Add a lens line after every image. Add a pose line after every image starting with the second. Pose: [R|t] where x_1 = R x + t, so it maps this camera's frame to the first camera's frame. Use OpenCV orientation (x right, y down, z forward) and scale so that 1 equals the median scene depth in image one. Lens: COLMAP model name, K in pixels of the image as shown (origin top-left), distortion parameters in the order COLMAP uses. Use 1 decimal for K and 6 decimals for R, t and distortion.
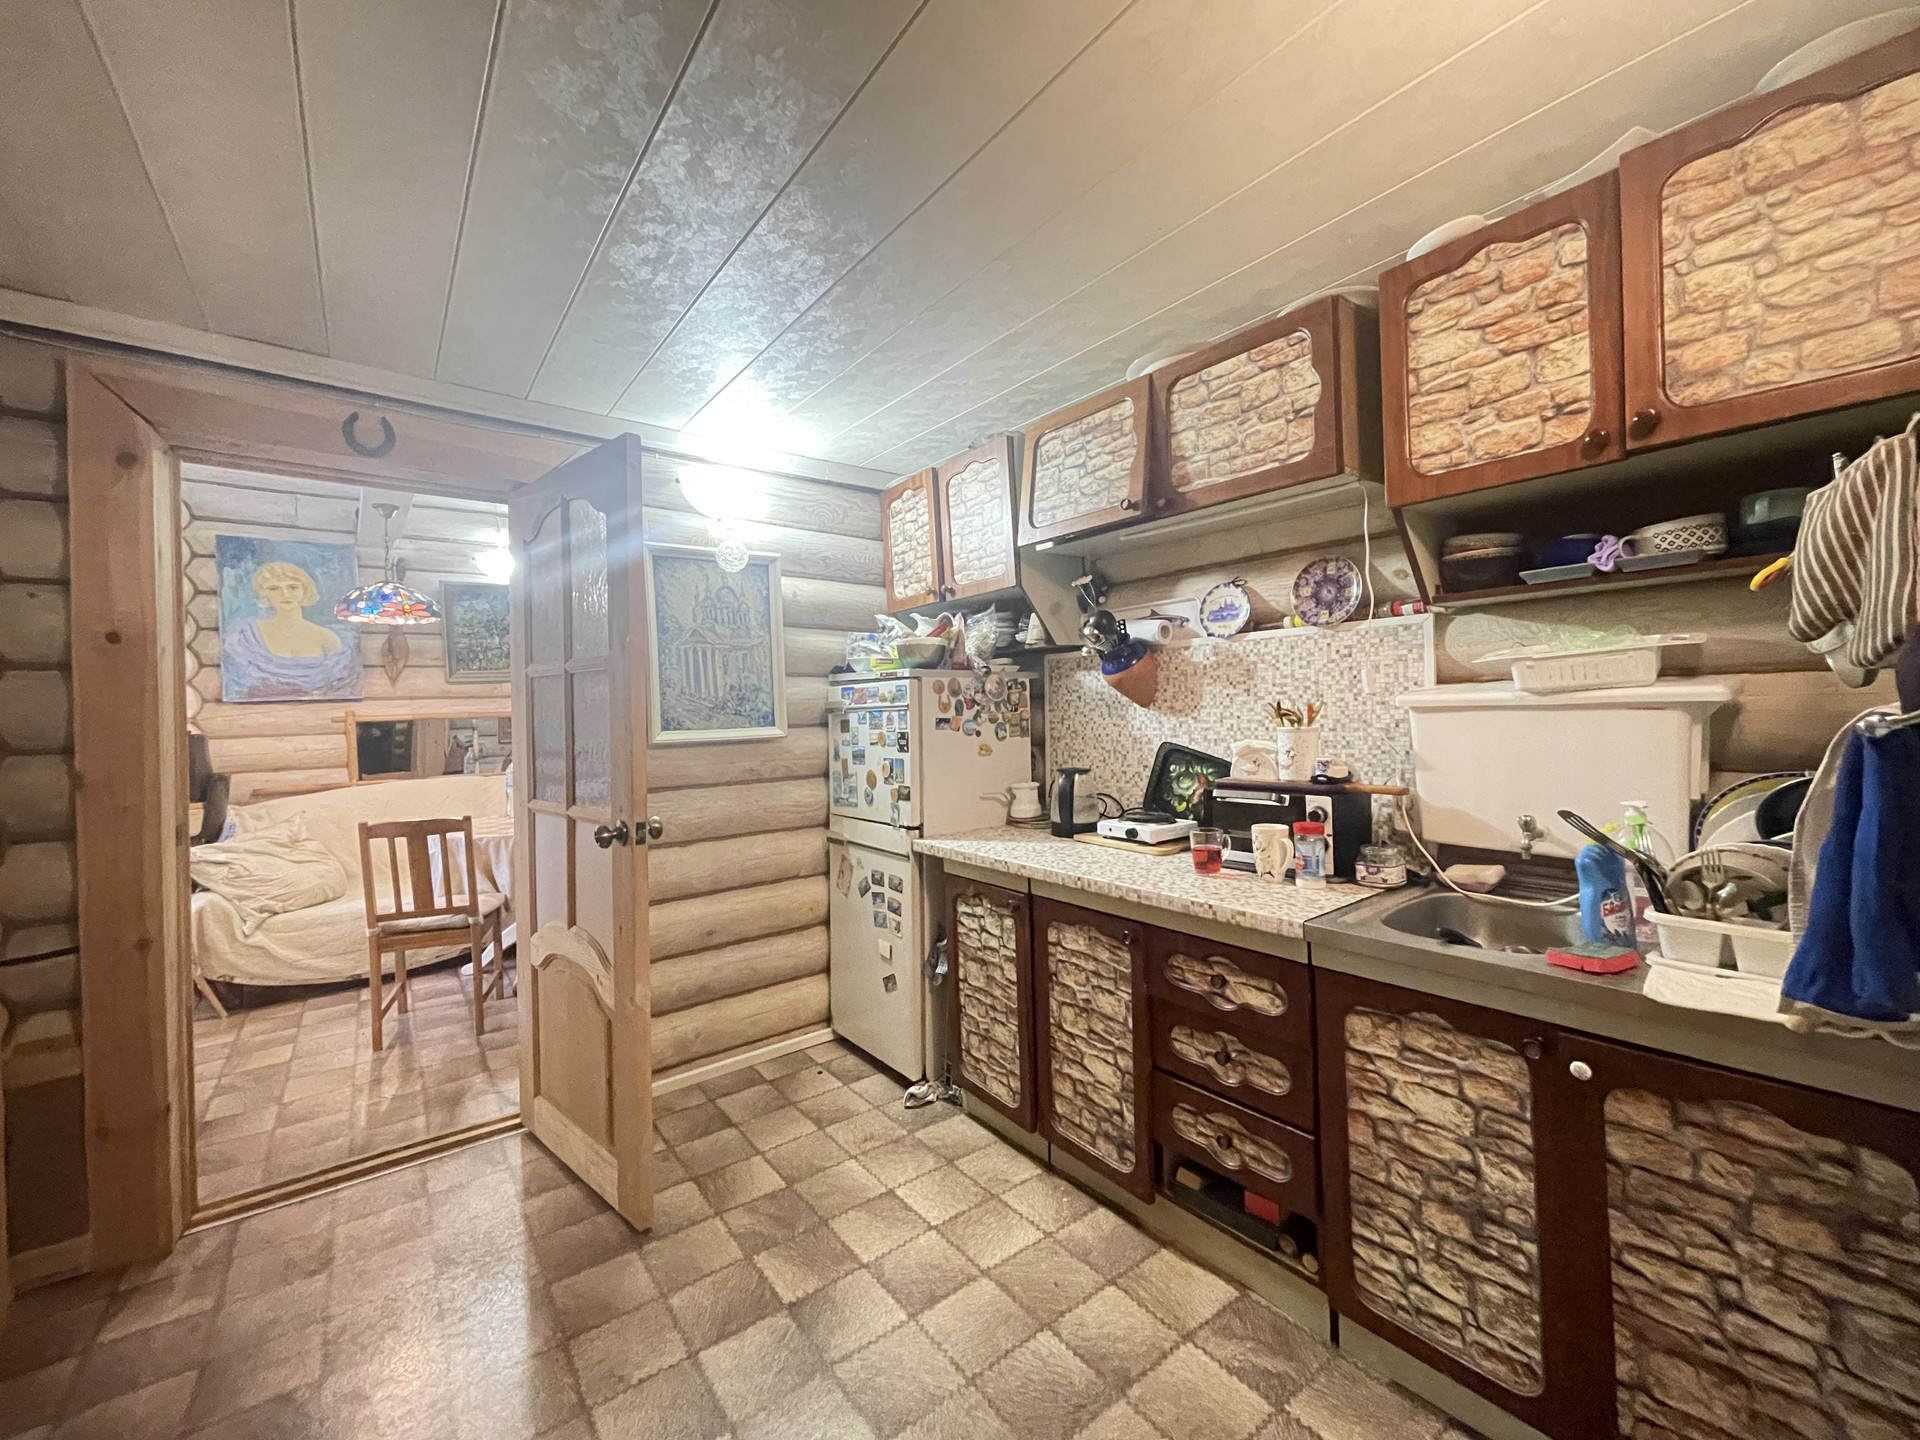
lens RADIAL K [[772.3, 0, 960.0], [0, 772.3, 720.0], [0, 0, 1]] dist [-0.011949, 0.000062]
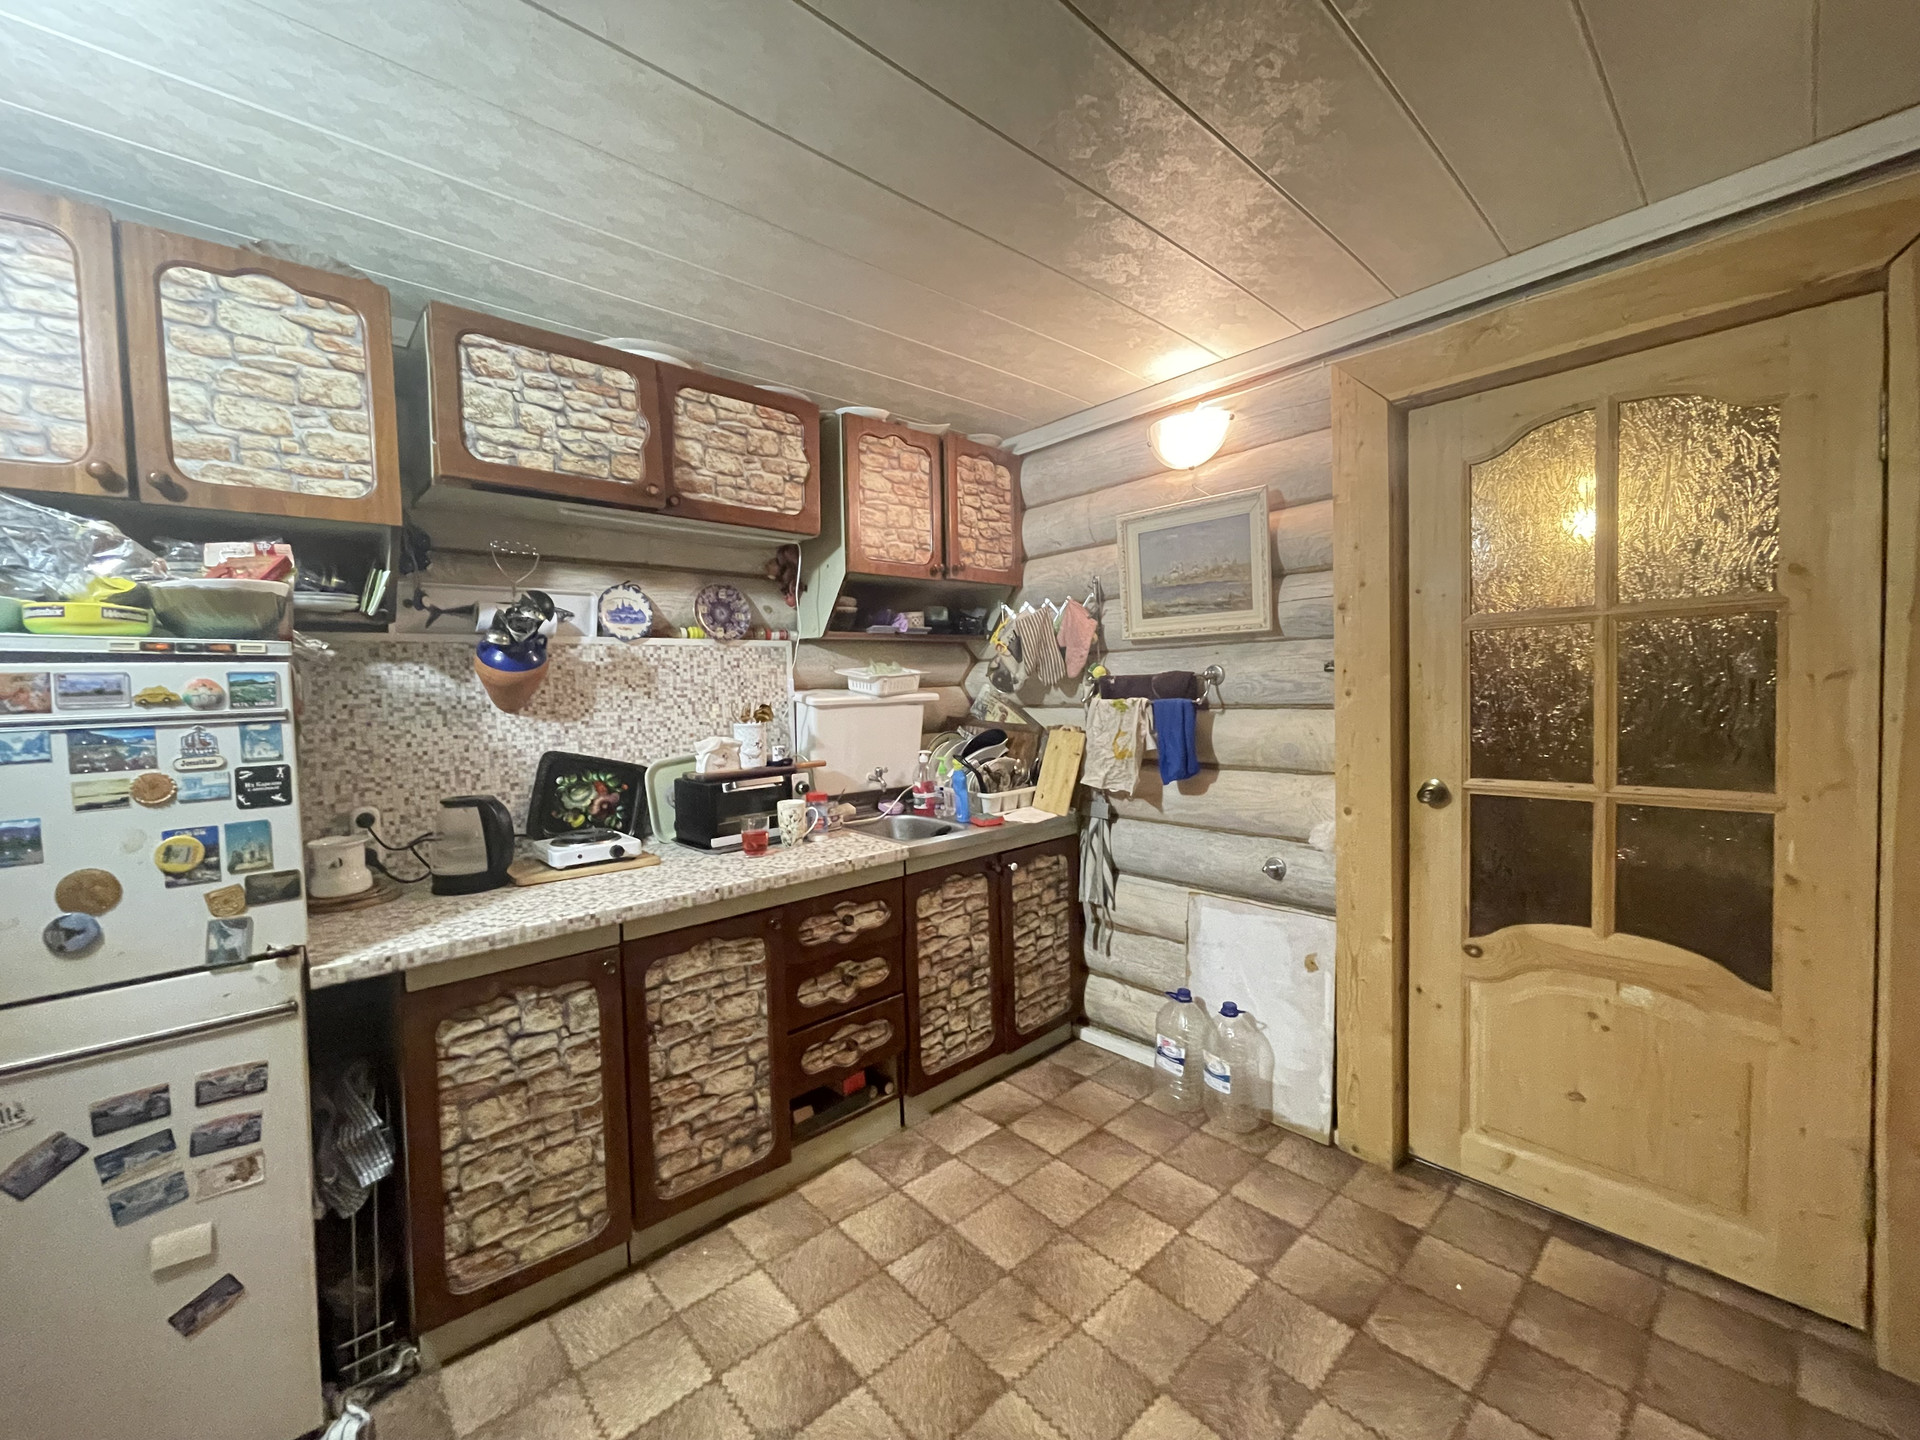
lens RADIAL K [[756.8, 0, 960.0], [0, 756.8, 720.0], [0, 0, 1]] dist [-0.000445, 0.000002]
pose [[-0.078728, -0.019100, 0.996713, -0.727400], [0.038783, 0.999001, 0.022207, -0.009650], [-0.996141, 0.040404, -0.077909, 0.713345]]
